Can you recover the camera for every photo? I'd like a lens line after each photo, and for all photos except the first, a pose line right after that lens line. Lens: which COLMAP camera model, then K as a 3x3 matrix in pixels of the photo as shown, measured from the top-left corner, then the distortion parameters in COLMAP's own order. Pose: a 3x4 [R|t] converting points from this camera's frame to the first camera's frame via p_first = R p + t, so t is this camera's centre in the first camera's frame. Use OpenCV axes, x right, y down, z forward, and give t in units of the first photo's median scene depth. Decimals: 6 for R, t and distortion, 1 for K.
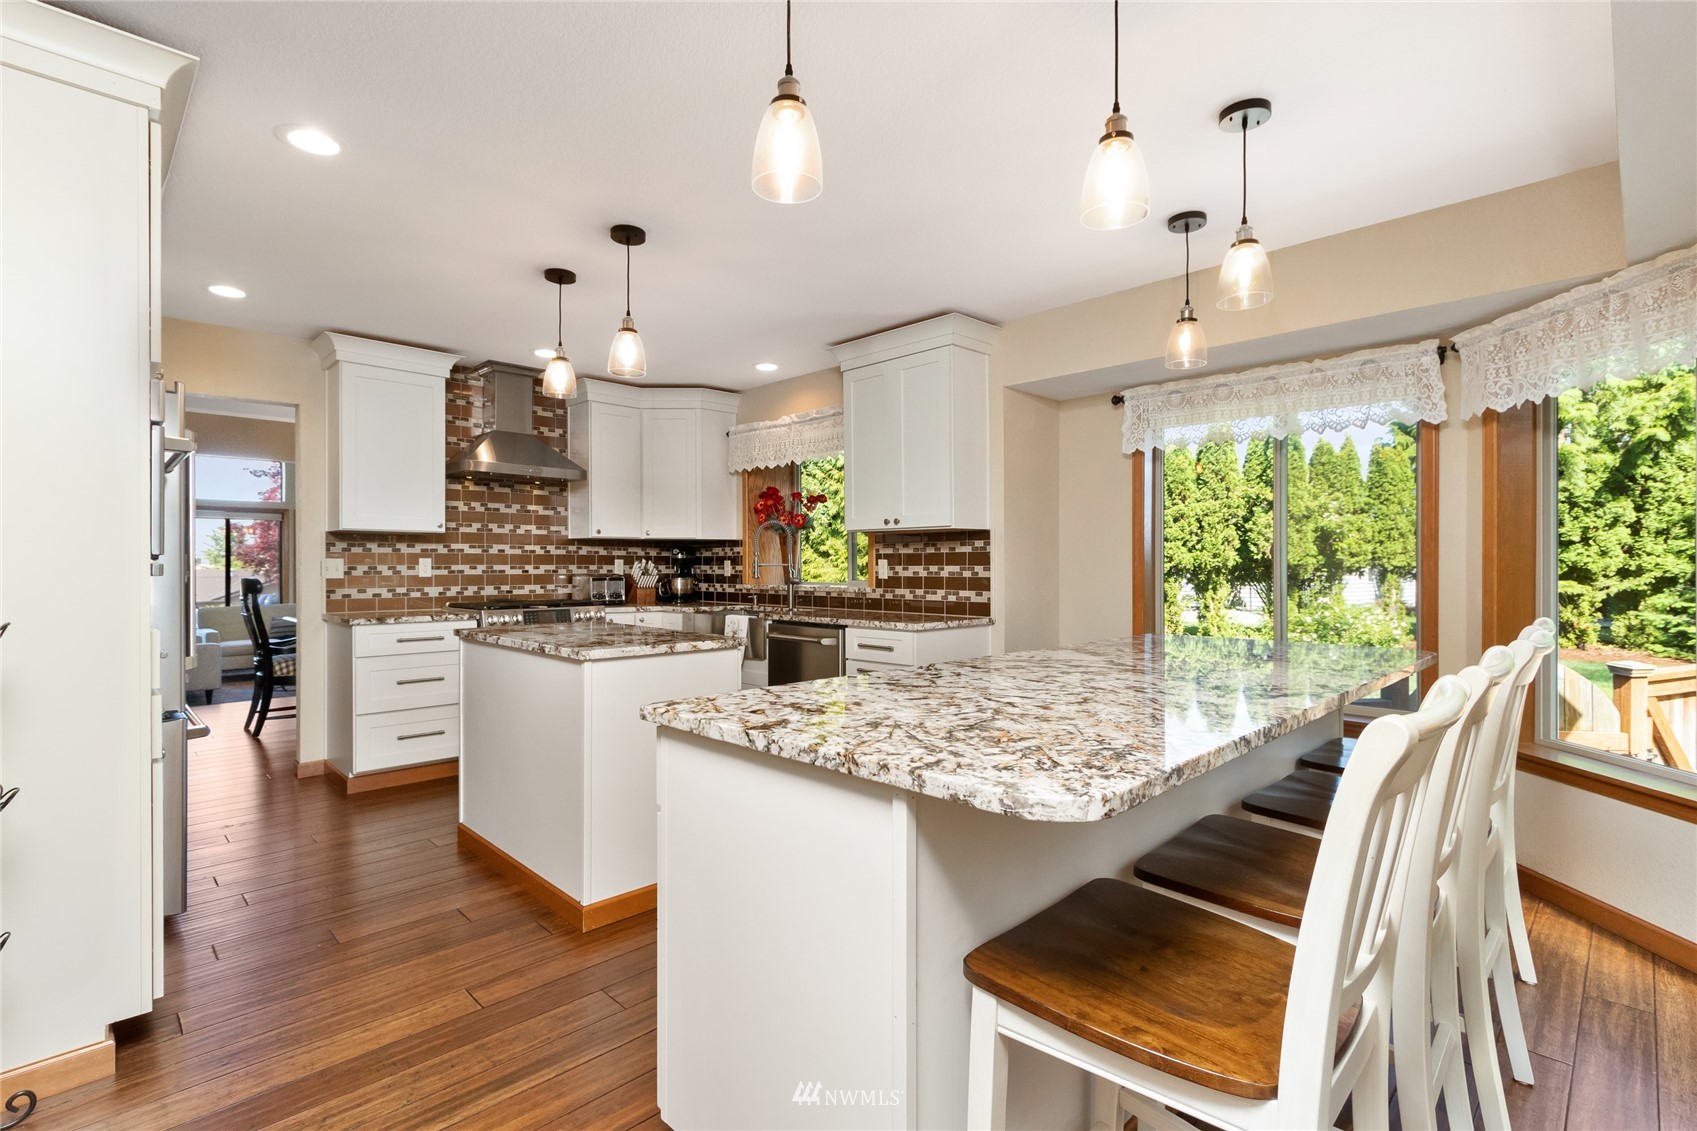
lens RADIAL K [[797.6, 0, 824.5], [0, 797.6, 570.7], [0, 0, 1]] dist [0.002886, 0.001040]
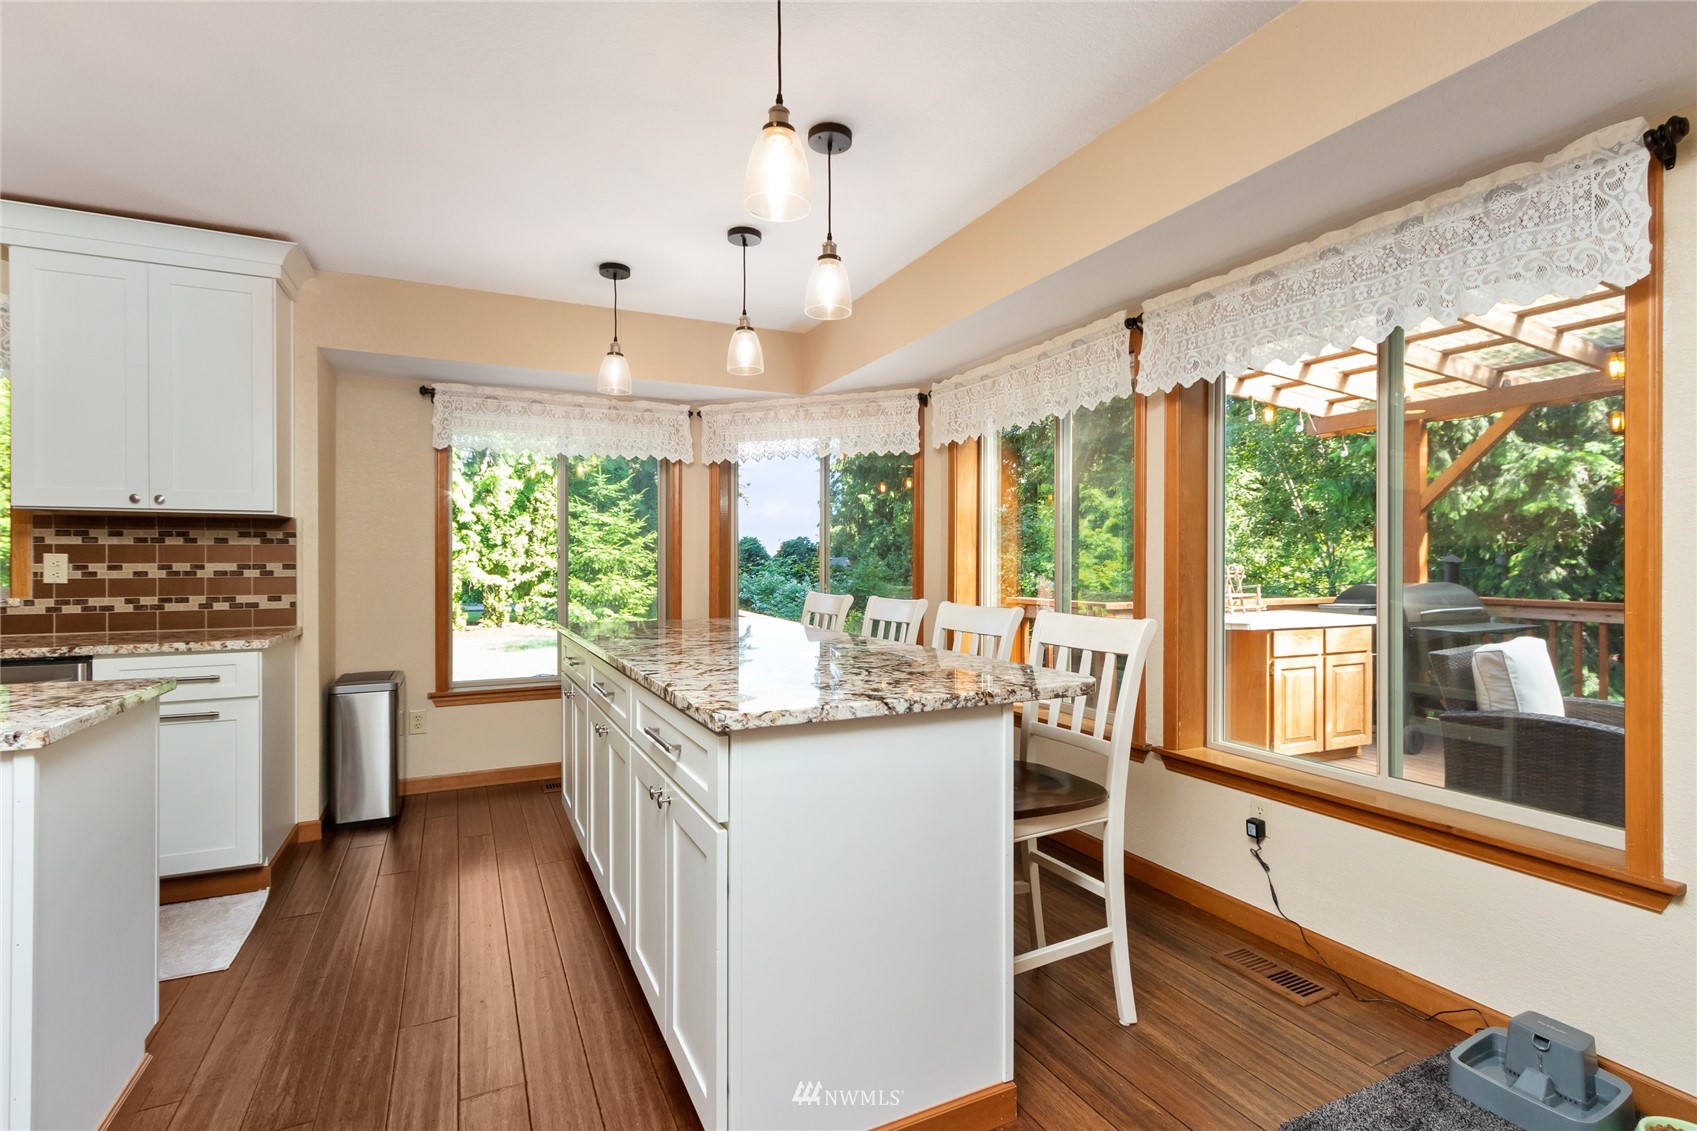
lens RADIAL K [[790.6, 0, 845.9], [0, 790.6, 559.4], [0, 0, 1]] dist [-0.000012, -0.000307]
pose [[0.305185, 0.002911, 0.952289, -0.326023], [0.009066, 0.999941, -0.005962, 0.000233], [-0.952250, 0.010453, 0.305141, 0.188899]]
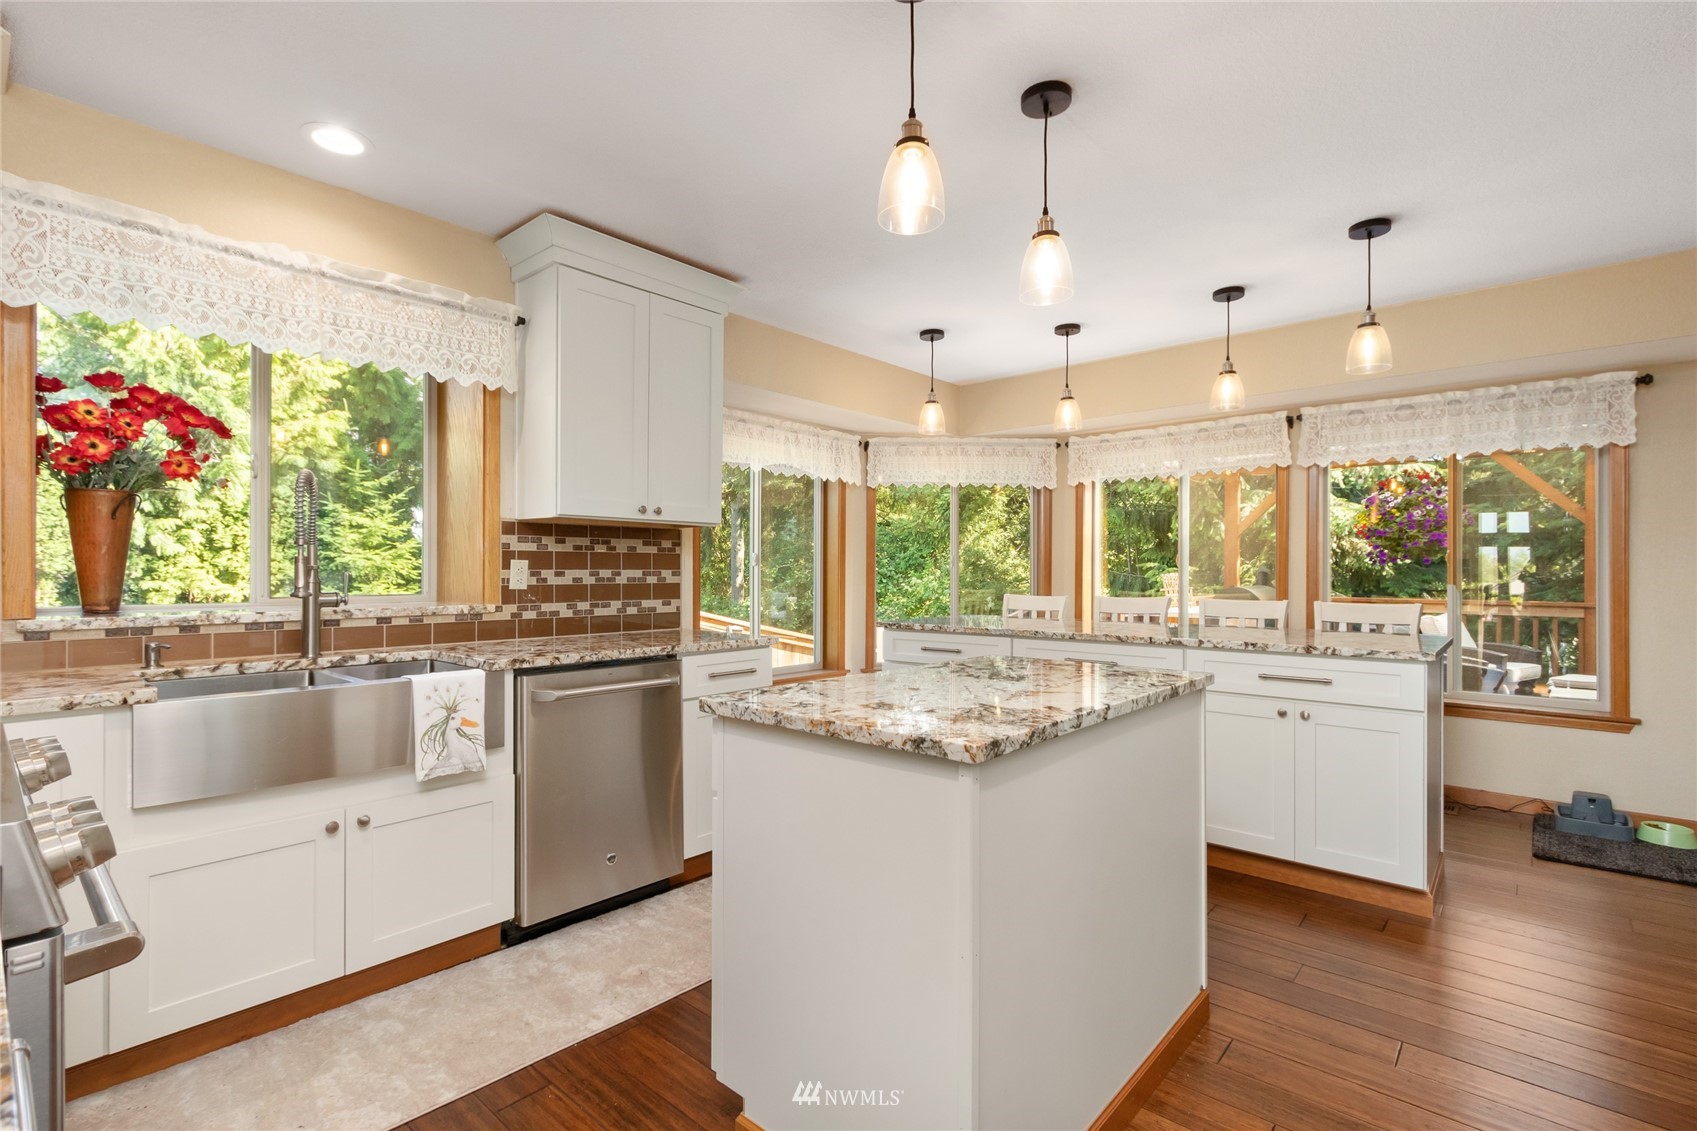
lens RADIAL K [[789.8, 0, 836.2], [0, 789.8, 571.0], [0, 0, 1]] dist [0.001988, 0.000141]
pose [[-0.088787, -0.000488, 0.996051, -0.568948], [0.005254, 0.999986, 0.000958, -0.004062], [-0.996037, 0.005318, -0.088783, 0.766270]]
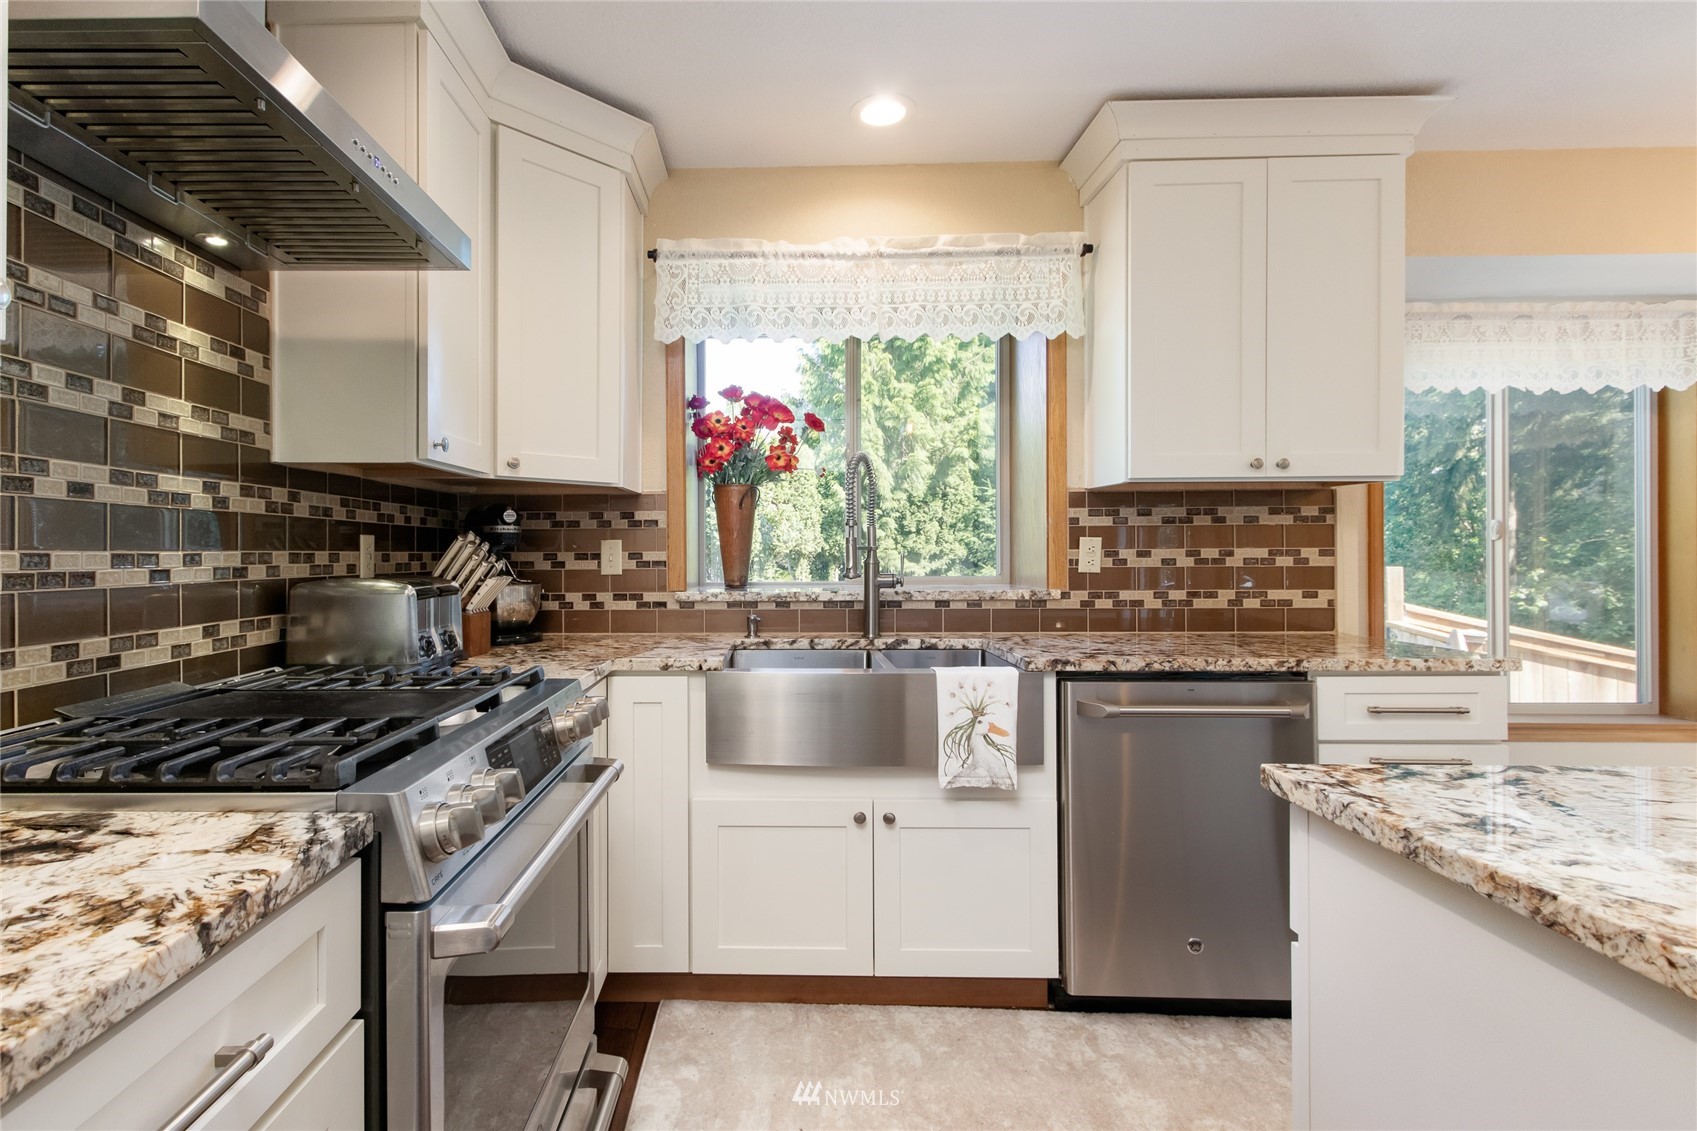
lens RADIAL K [[814.5, 0, 751.2], [0, 814.5, 549.3], [0, 0, 1]] dist [0.002261, -0.000641]
pose [[0.706899, -0.001795, 0.707312, -0.462163], [0.010122, 0.999920, -0.007579, -0.003780], [-0.707242, 0.012517, 0.706860, 0.739606]]
